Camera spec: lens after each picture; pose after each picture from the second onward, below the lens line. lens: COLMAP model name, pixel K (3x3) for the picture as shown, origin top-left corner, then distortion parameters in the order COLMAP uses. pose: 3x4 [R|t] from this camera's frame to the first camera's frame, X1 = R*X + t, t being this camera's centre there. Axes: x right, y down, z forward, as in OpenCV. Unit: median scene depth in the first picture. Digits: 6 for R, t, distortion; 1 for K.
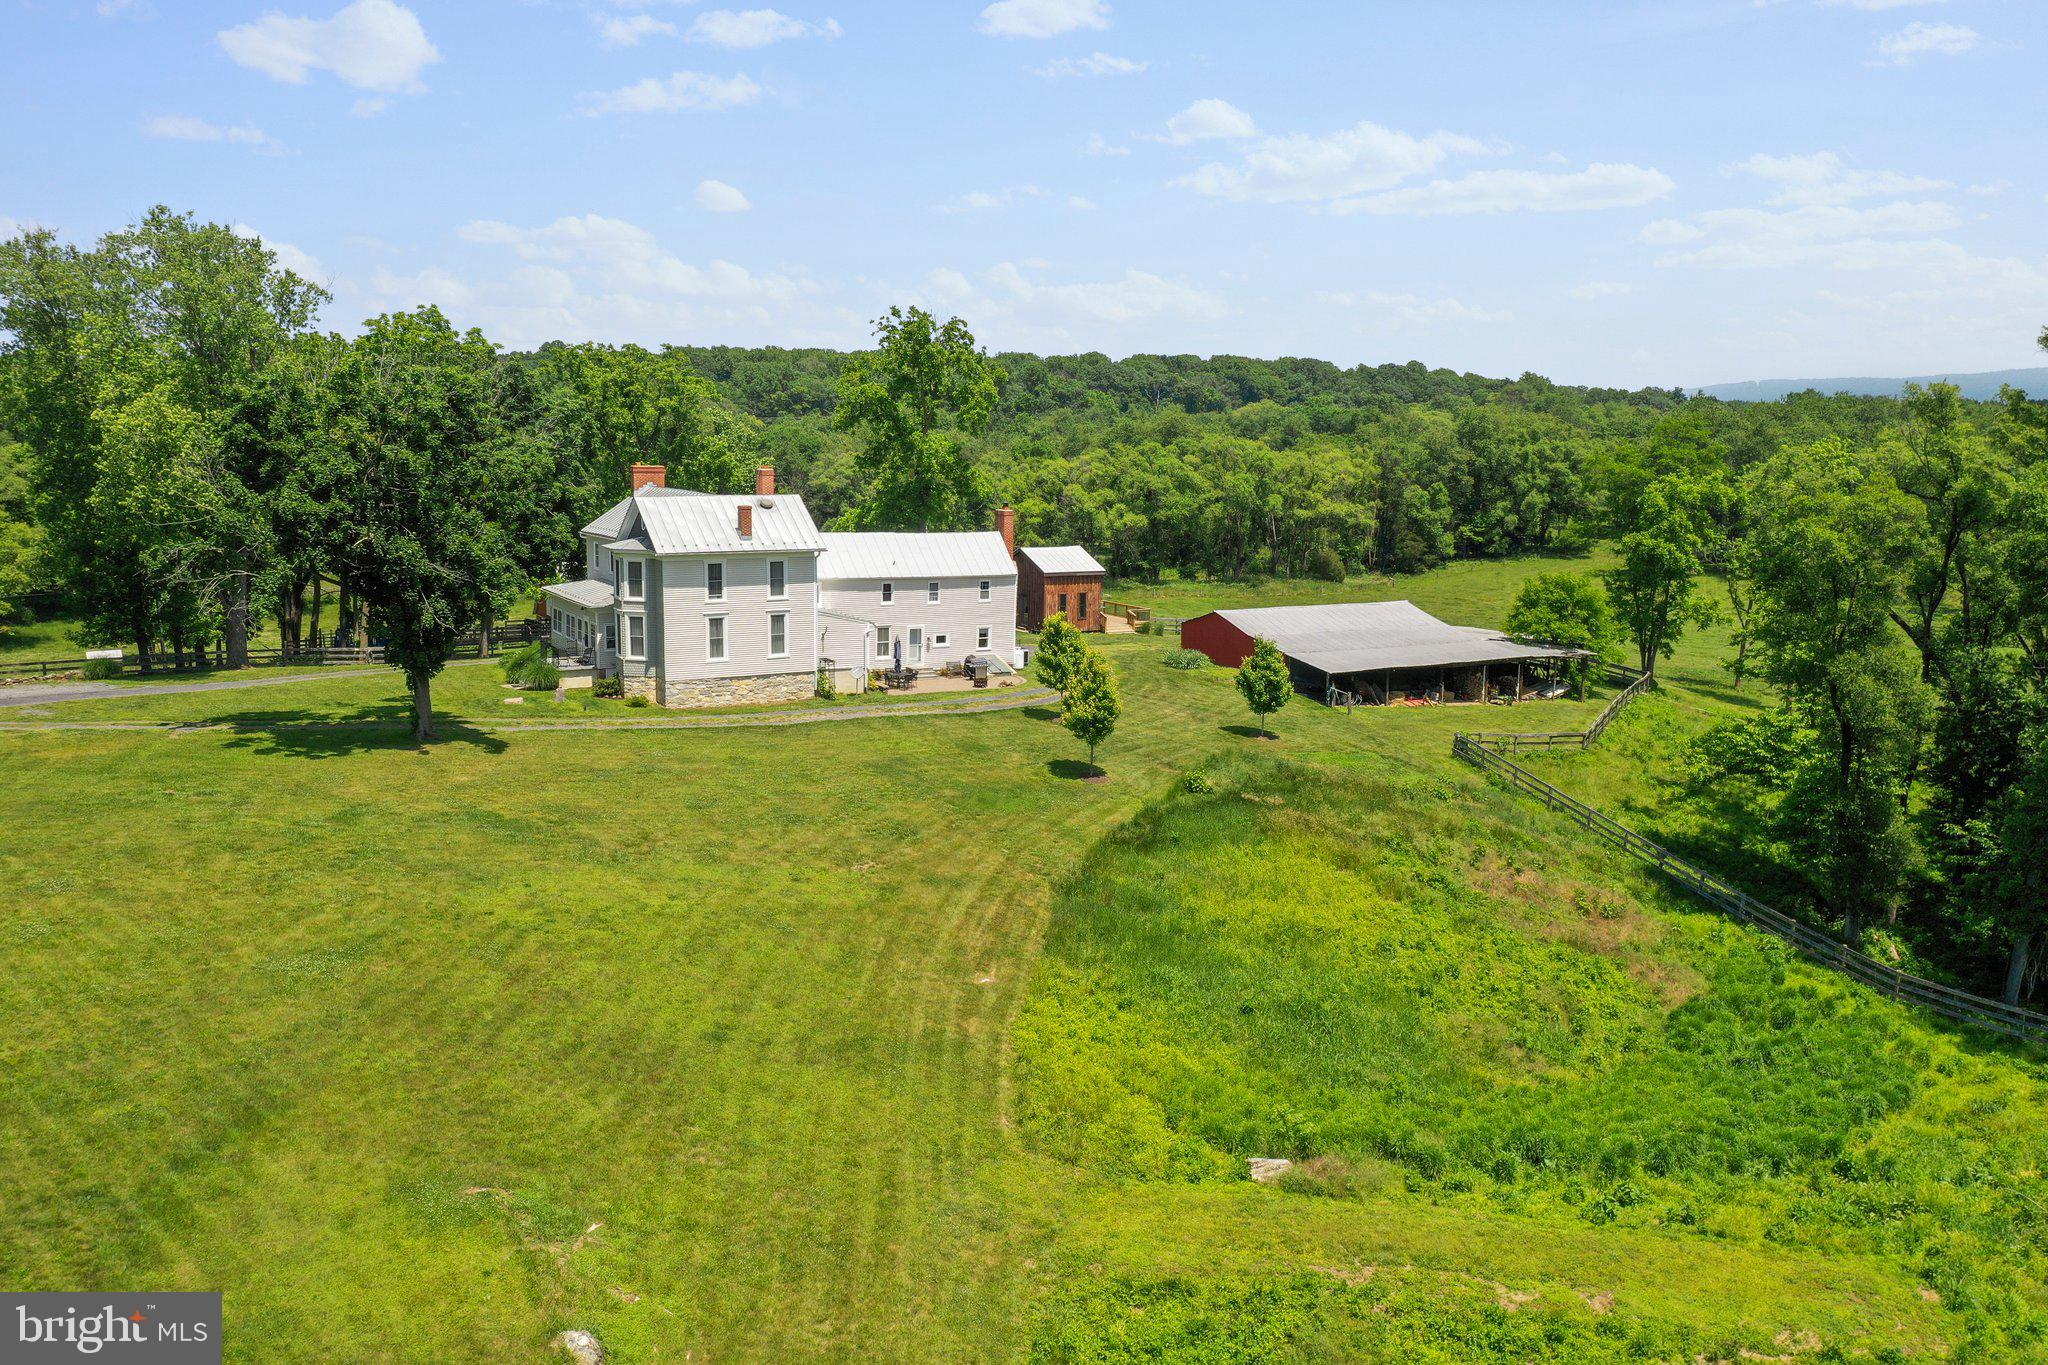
lens RADIAL K [[1642.8, 0, 1024.0], [0, 1642.8, 682.5], [0, 0, 1]] dist [-0.009570, 0.011525]
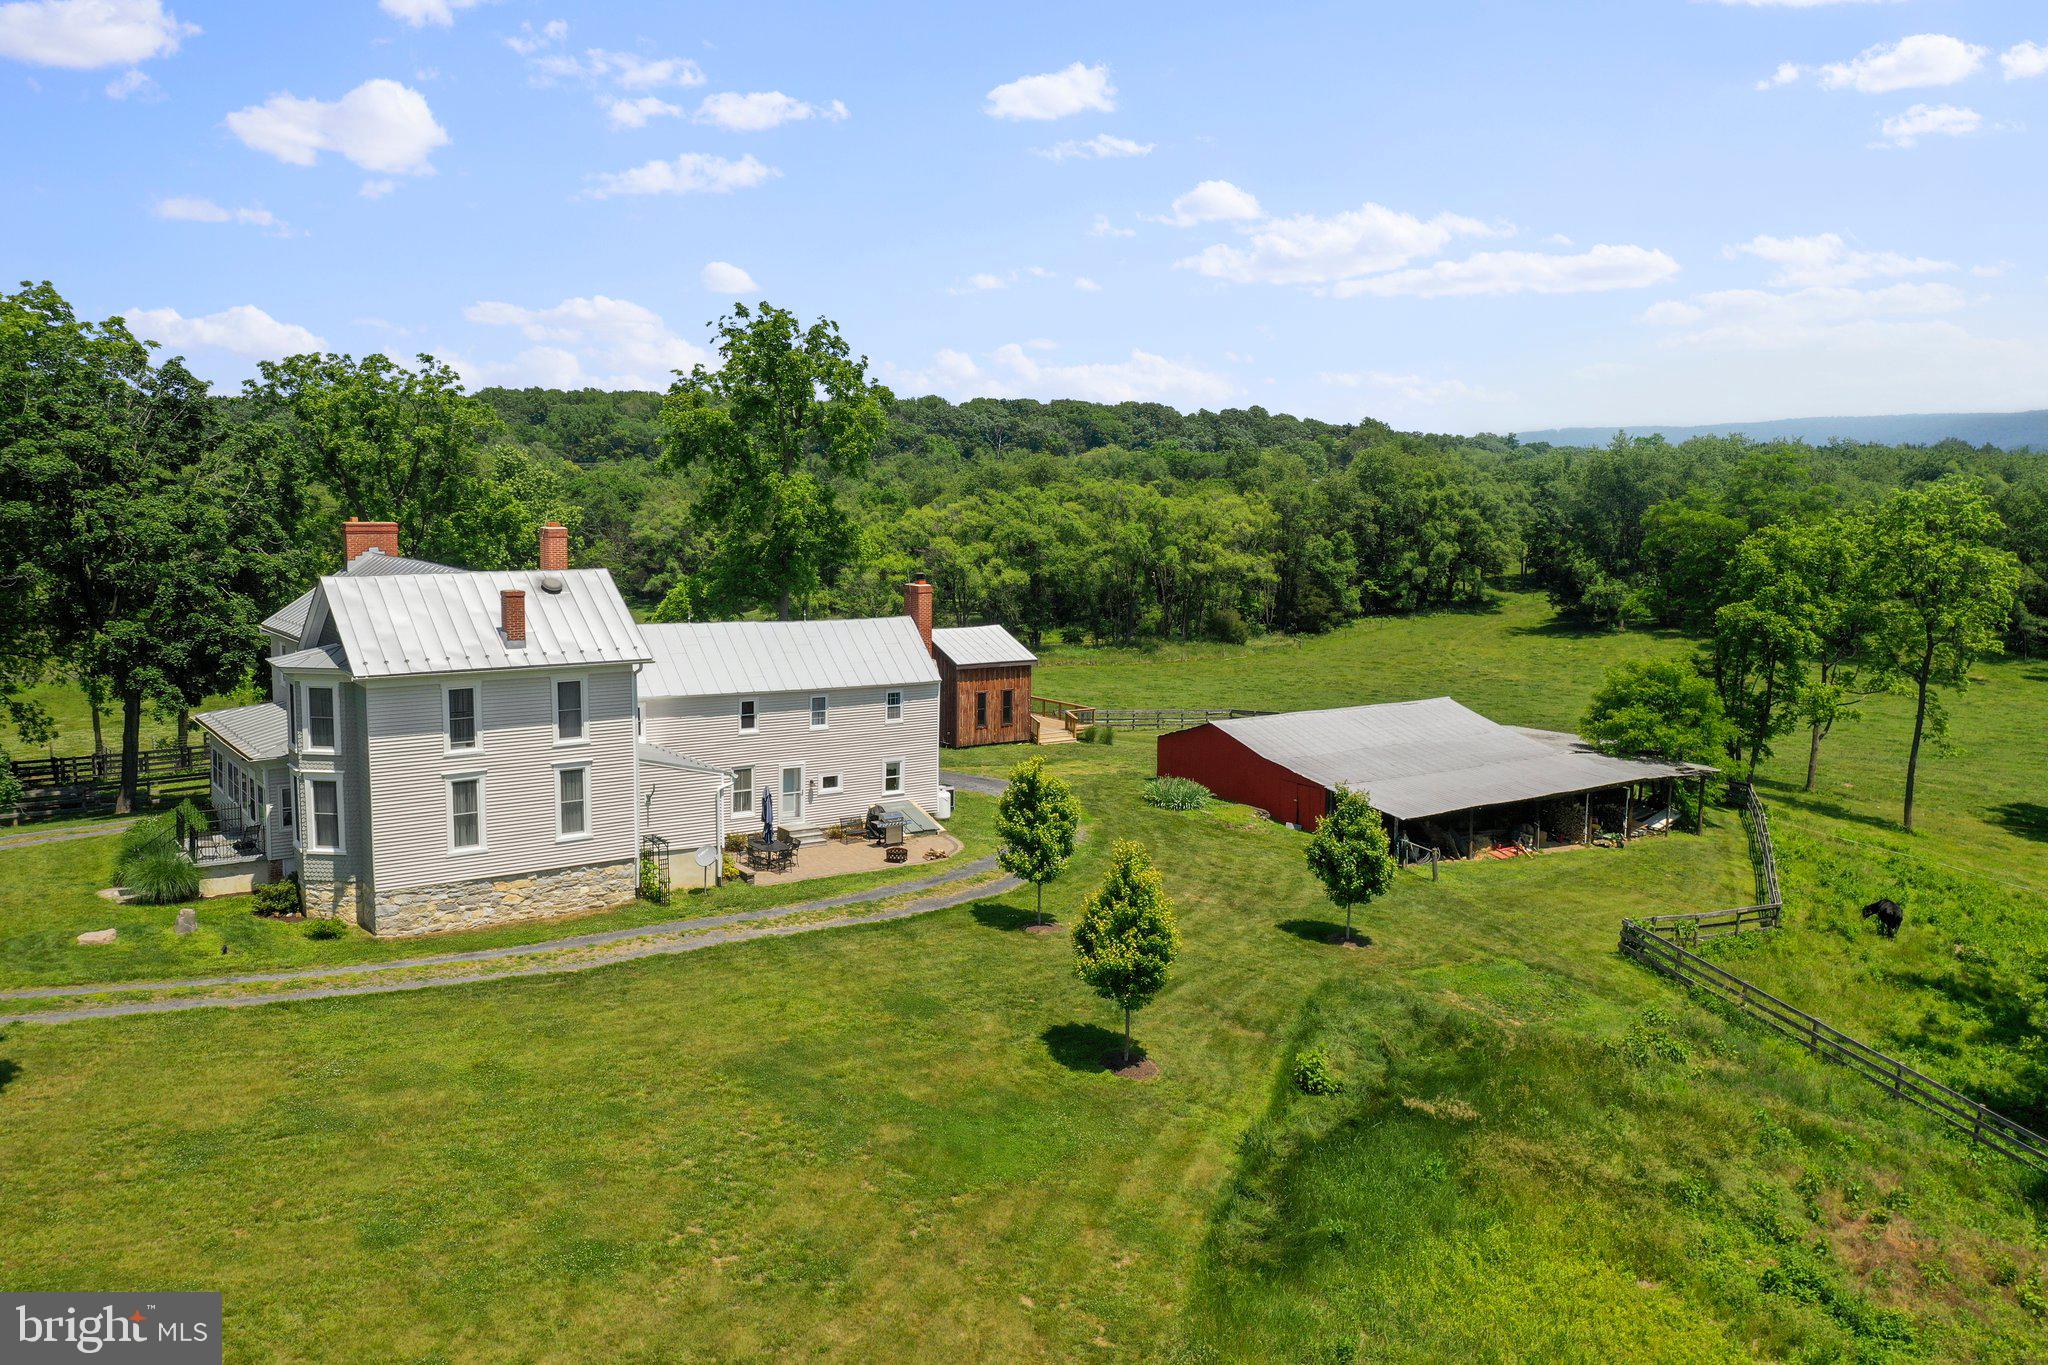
lens RADIAL K [[1642.8, 0, 1024.0], [0, 1642.8, 682.5], [0, 0, 1]] dist [-0.009570, 0.011525]
pose [[0.994618, -0.014482, 0.102592, -0.037107], [0.017352, 0.999481, -0.027132, -0.043464], [-0.102146, 0.028766, 0.994353, 0.308054]]
